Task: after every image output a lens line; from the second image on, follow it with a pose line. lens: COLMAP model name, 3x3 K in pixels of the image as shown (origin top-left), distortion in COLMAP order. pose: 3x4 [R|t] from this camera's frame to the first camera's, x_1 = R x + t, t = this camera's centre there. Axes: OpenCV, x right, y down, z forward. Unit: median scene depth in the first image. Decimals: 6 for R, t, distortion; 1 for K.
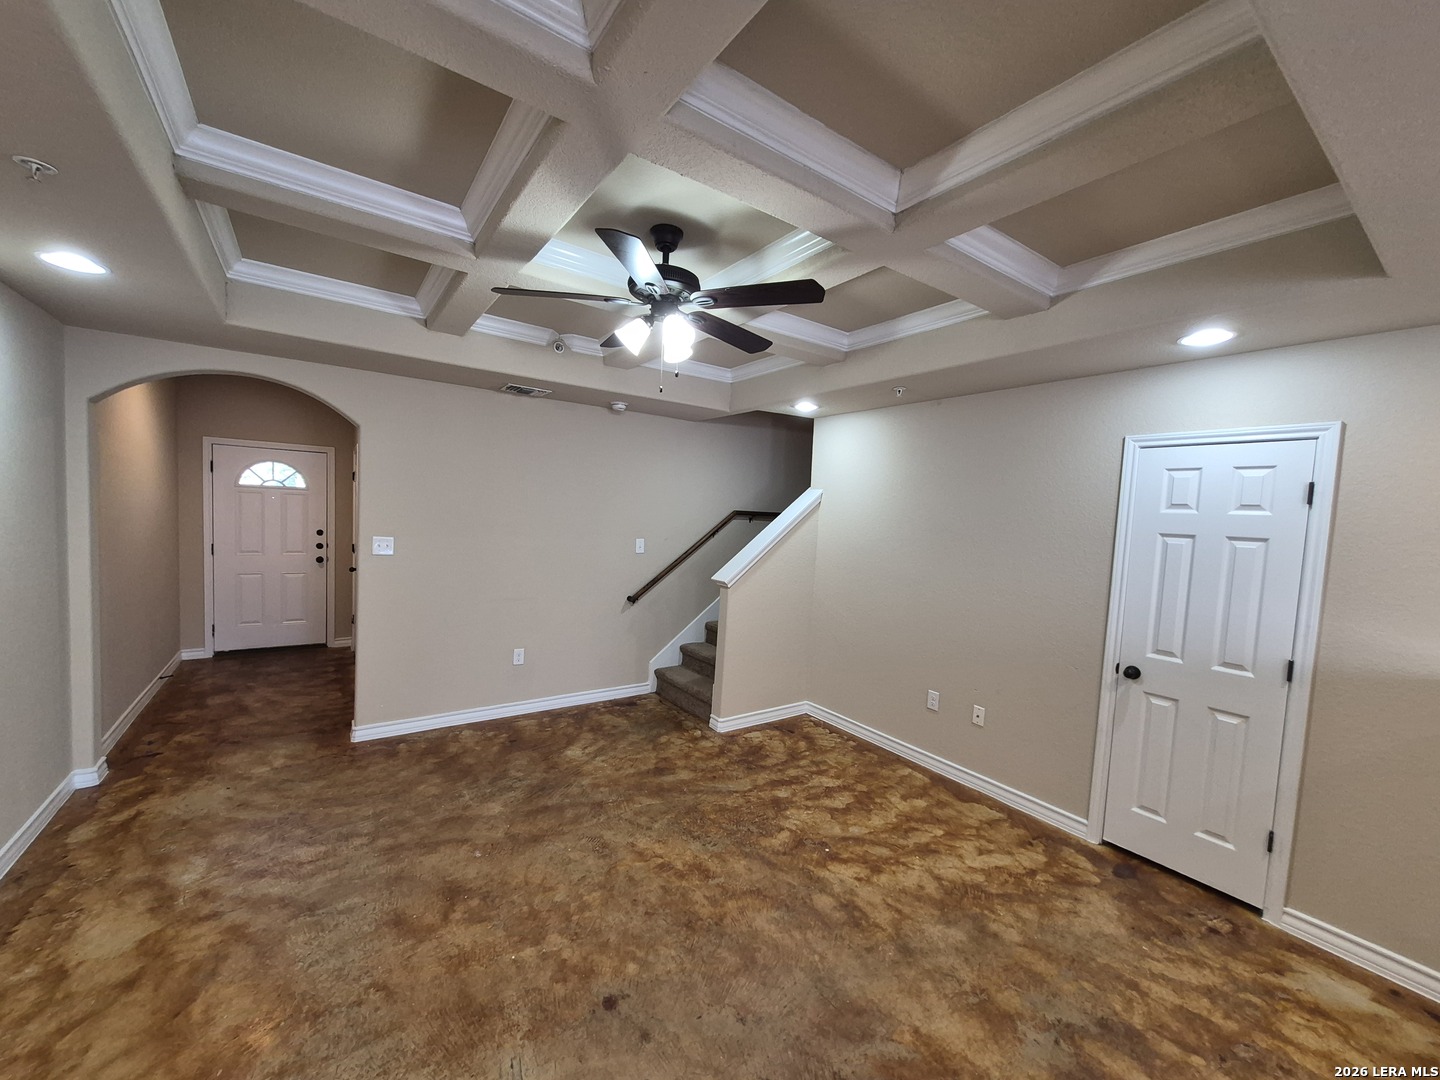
lens RADIAL K [[565.4, 0, 710.2], [0, 565.4, 545.8], [0, 0, 1]] dist [0.005926, 0.000144]
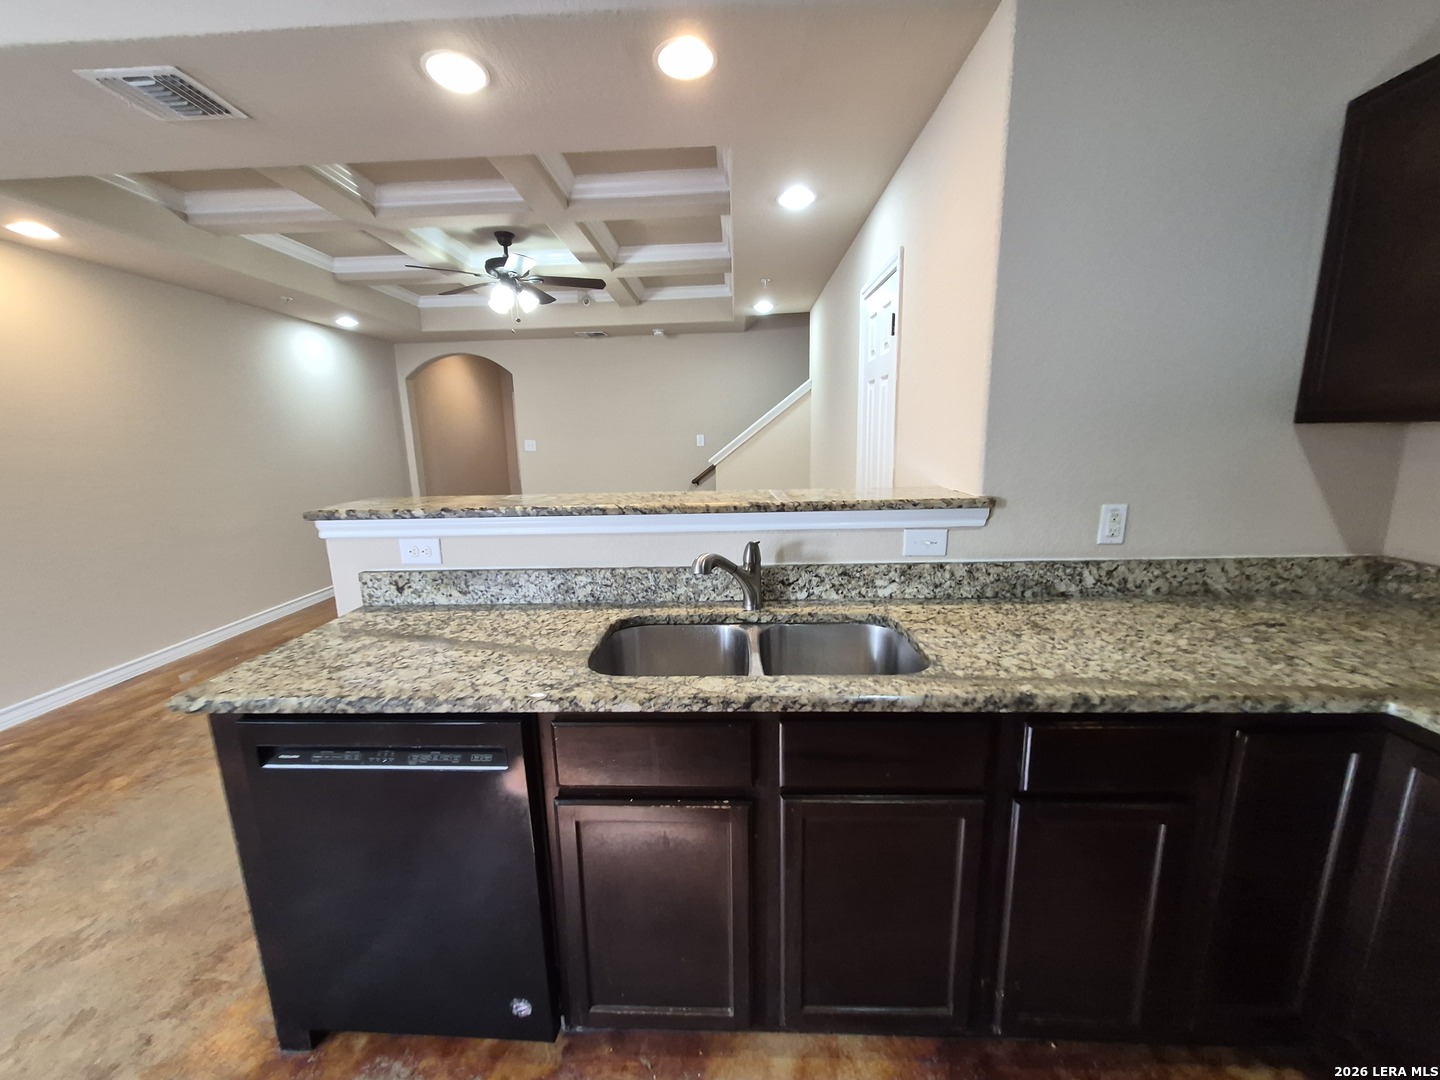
lens RADIAL K [[565.4, 0, 710.2], [0, 565.4, 545.8], [0, 0, 1]] dist [0.005926, 0.000144]
pose [[0.798153, 0.052215, -0.600188, 1.098378], [0.025420, 0.992431, 0.120145, 0.135545], [0.601918, -0.111151, 0.790784, -0.056195]]
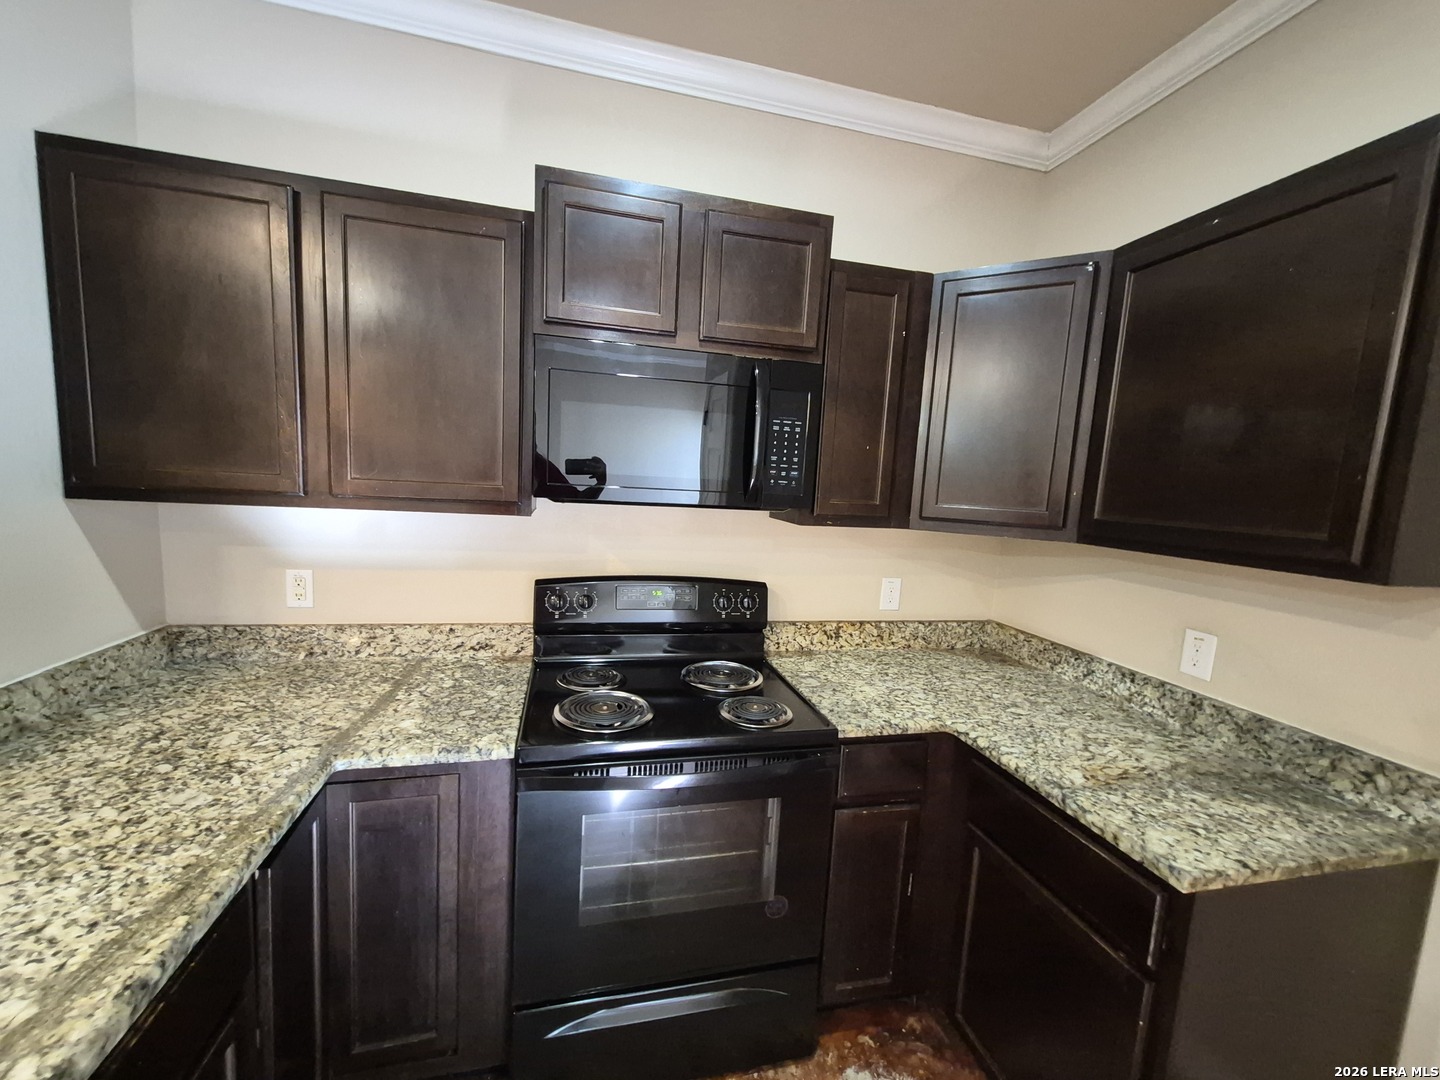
lens RADIAL K [[565.8, 0, 710.9], [0, 565.8, 541.8], [0, 0, 1]] dist [0.007283, 0.000207]
pose [[0.357148, -0.128214, 0.925206, 0.979931], [0.019343, 0.991337, 0.129912, 0.088274], [-0.933847, -0.028501, 0.356534, 0.072587]]
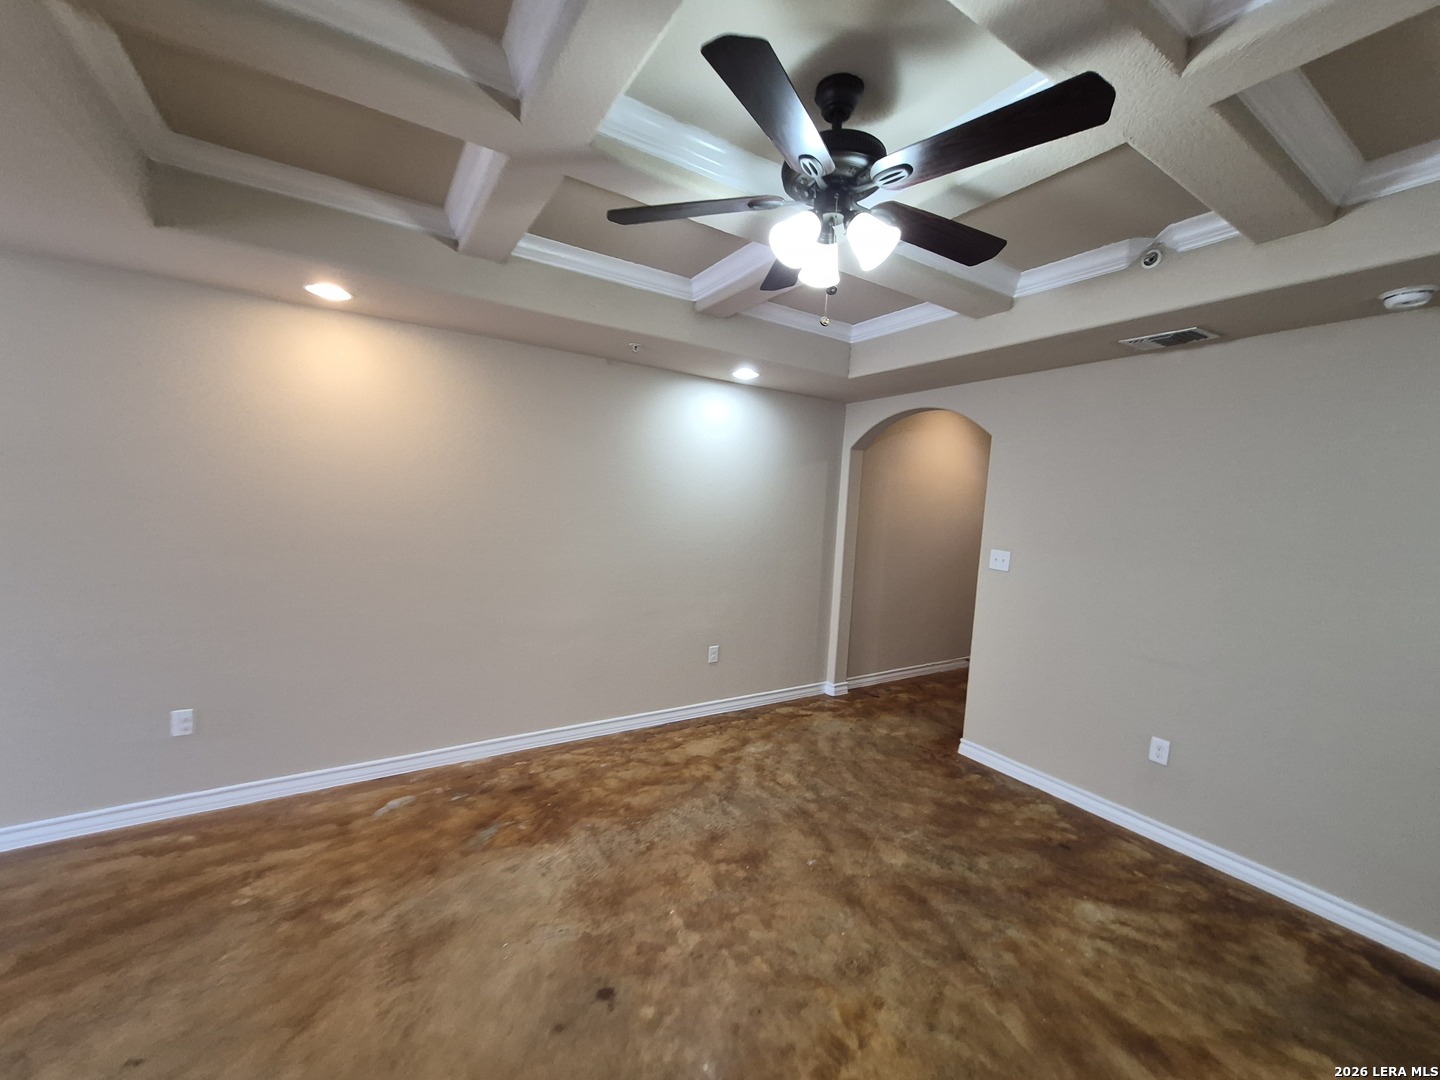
lens RADIAL K [[565.8, 0, 710.9], [0, 565.8, 541.8], [0, 0, 1]] dist [0.007283, 0.000207]
pose [[-0.042476, 0.028579, -0.998689, 0.471778], [-0.111373, 0.993225, 0.033159, -0.010565], [0.992870, 0.112636, -0.039005, 0.694518]]
